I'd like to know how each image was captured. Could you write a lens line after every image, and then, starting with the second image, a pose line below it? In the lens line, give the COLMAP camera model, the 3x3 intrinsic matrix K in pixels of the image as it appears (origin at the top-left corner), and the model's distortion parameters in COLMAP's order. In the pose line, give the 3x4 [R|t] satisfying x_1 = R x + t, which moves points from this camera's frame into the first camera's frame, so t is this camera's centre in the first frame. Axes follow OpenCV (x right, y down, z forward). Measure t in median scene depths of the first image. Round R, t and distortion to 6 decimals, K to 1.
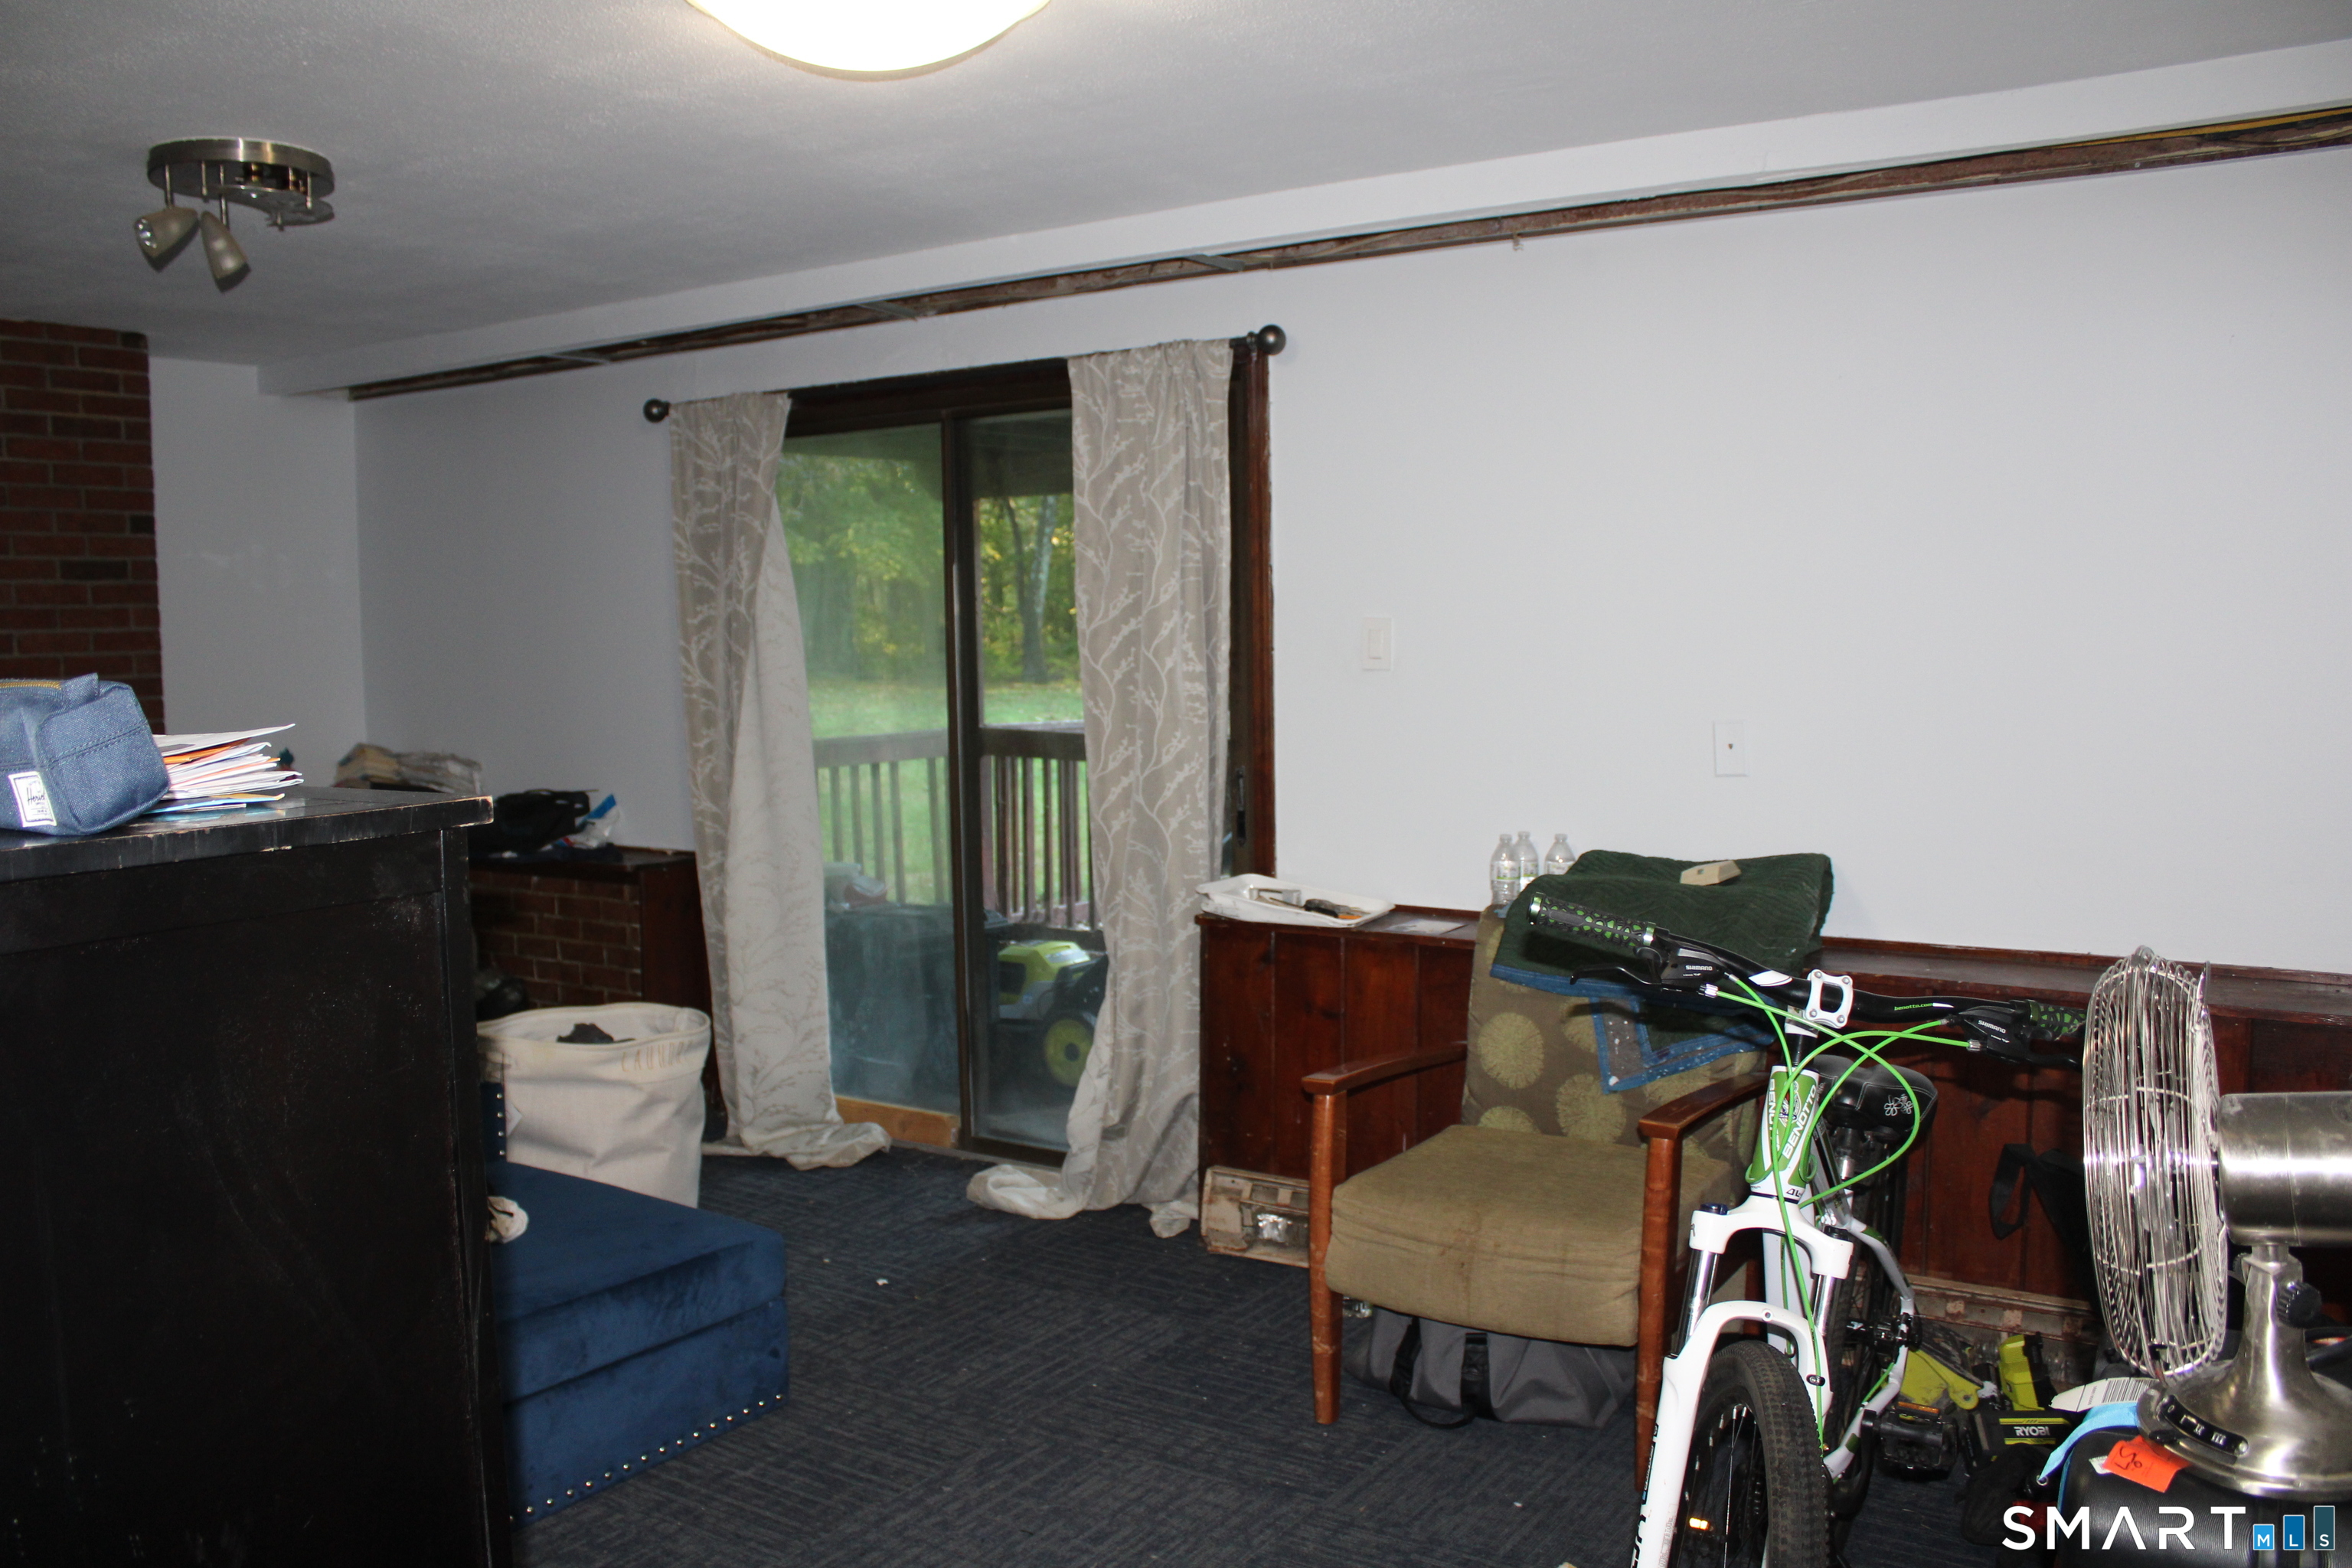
lens RADIAL K [[1932.8, 0, 1178.8], [0, 1932.8, 796.7], [0, 0, 1]] dist [-0.159530, 0.137502]
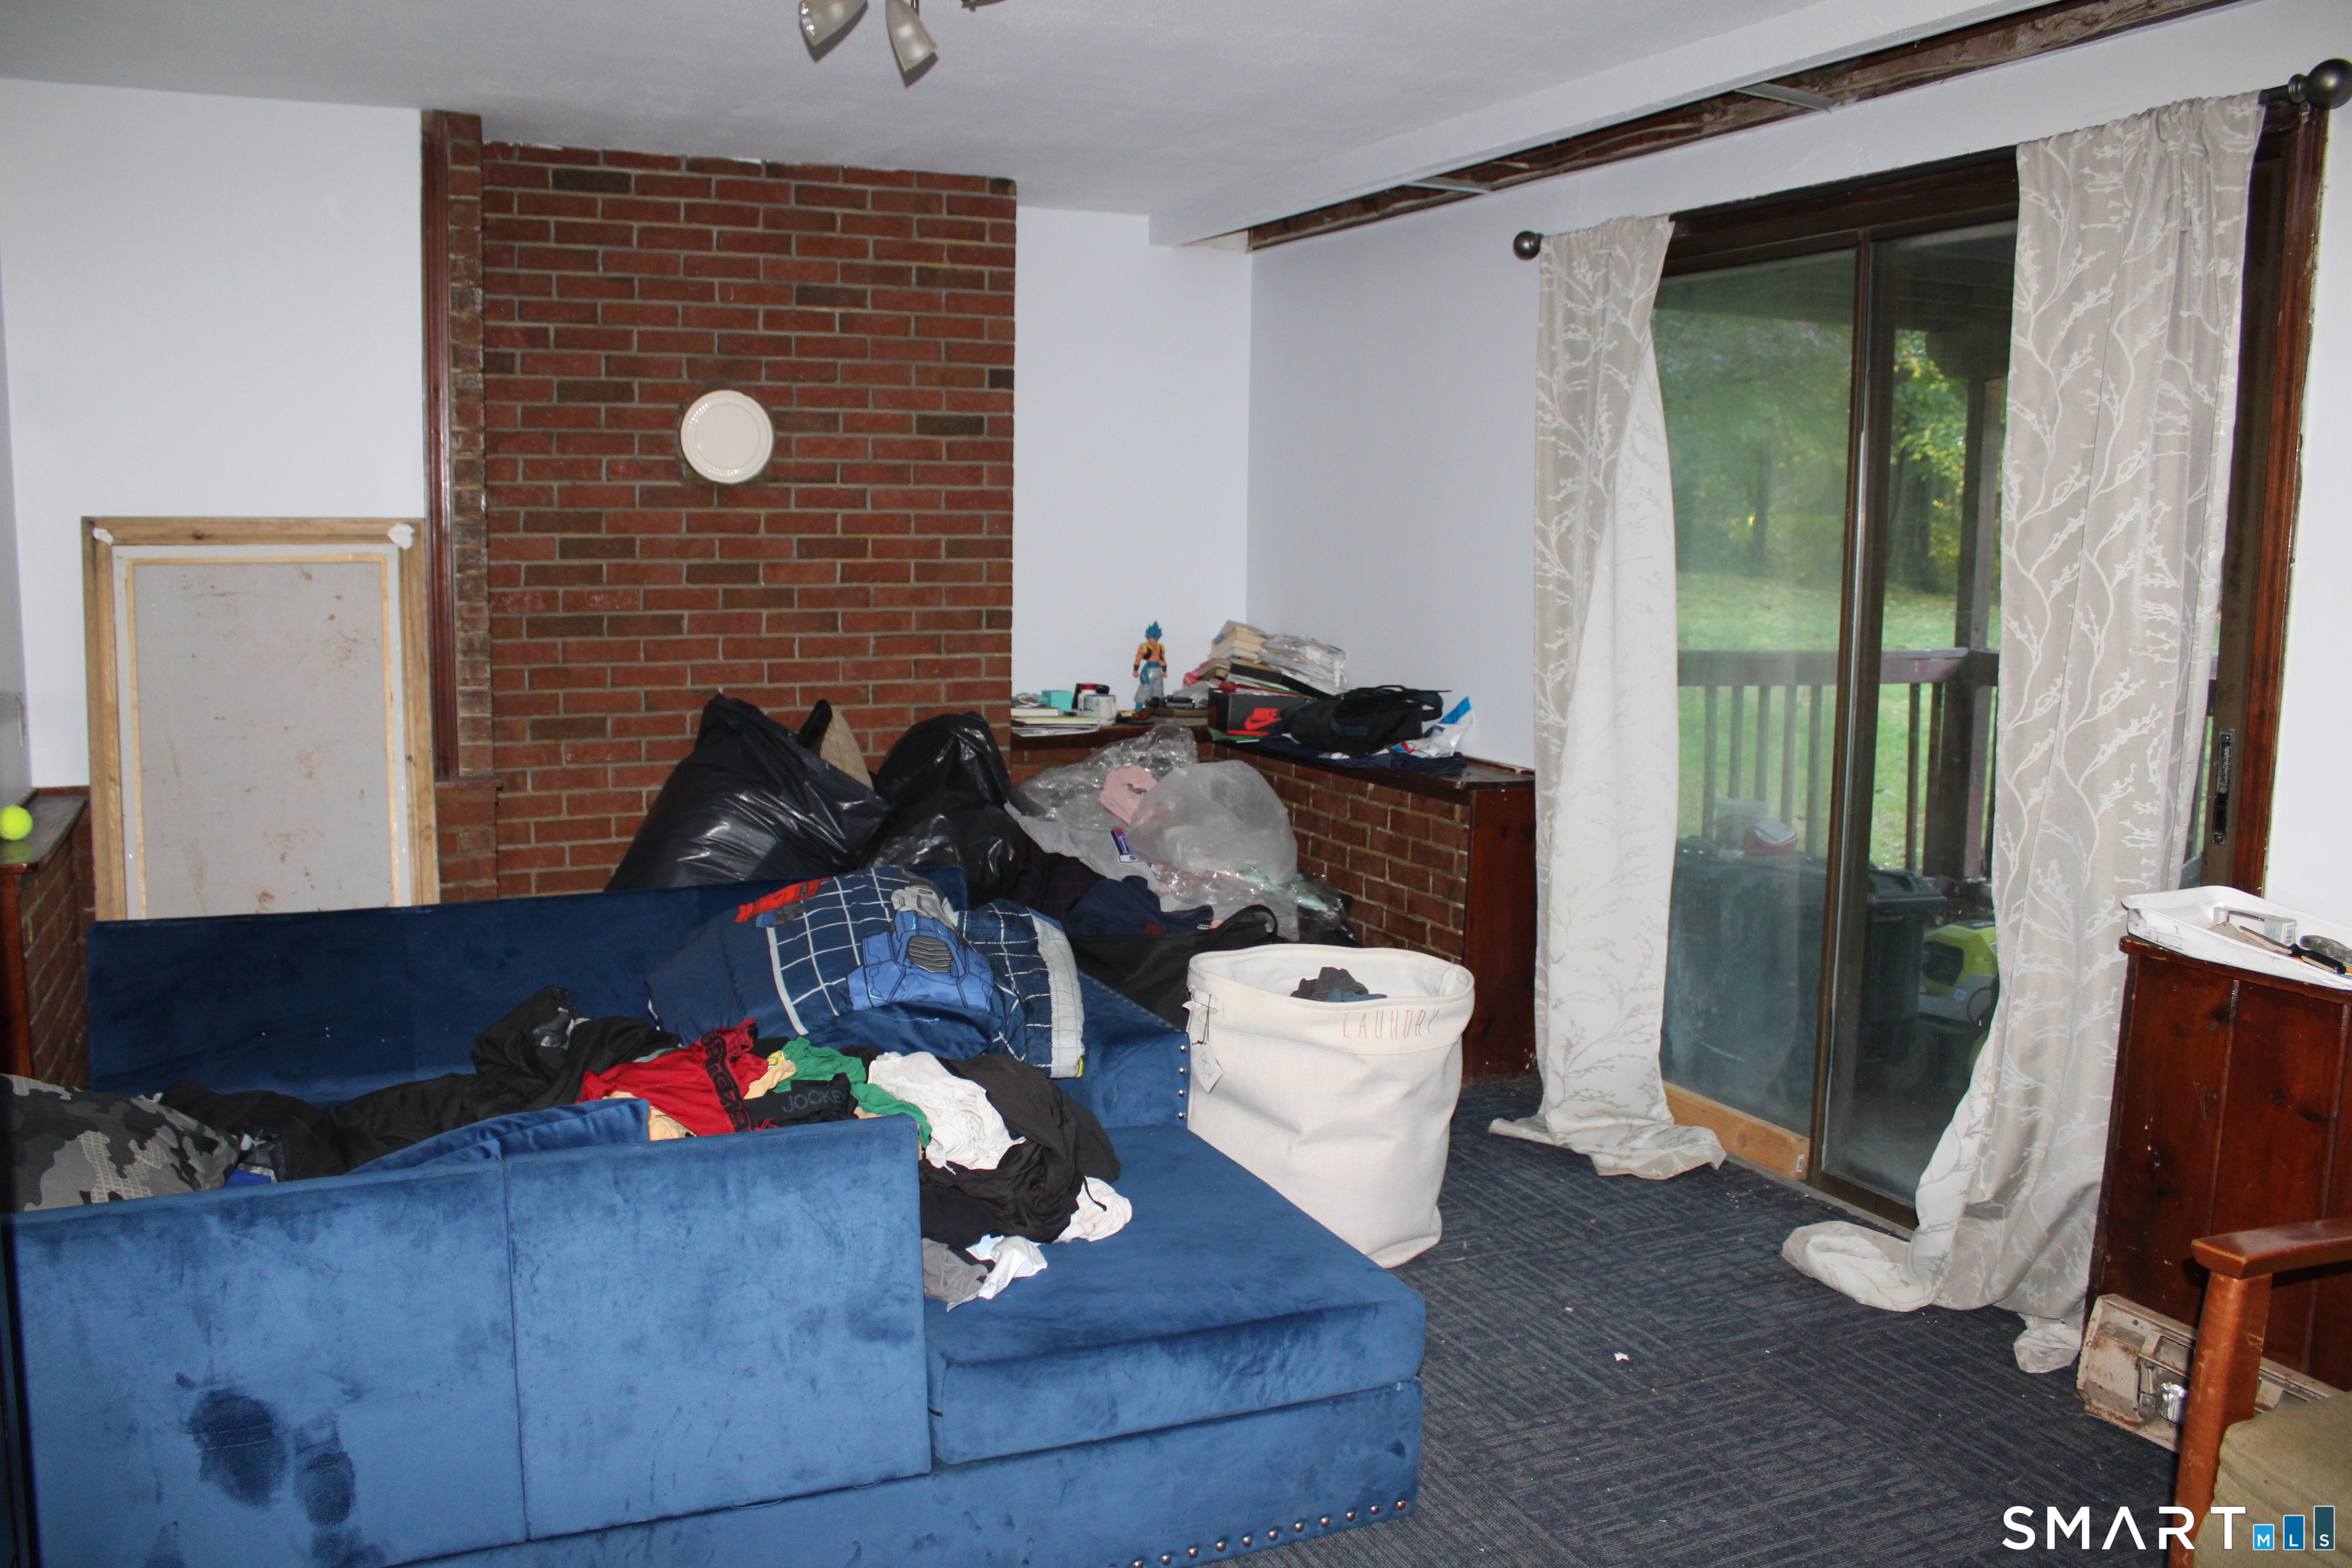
lens RADIAL K [[1932.8, 0, 1171.3], [0, 1932.8, 789.5], [0, 0, 1]] dist [-0.159530, 0.137502]
pose [[0.847583, 0.099115, -0.521324, 0.060014], [-0.074492, 0.994898, 0.068040, -0.011188], [0.525408, -0.018835, 0.850642, 0.231816]]
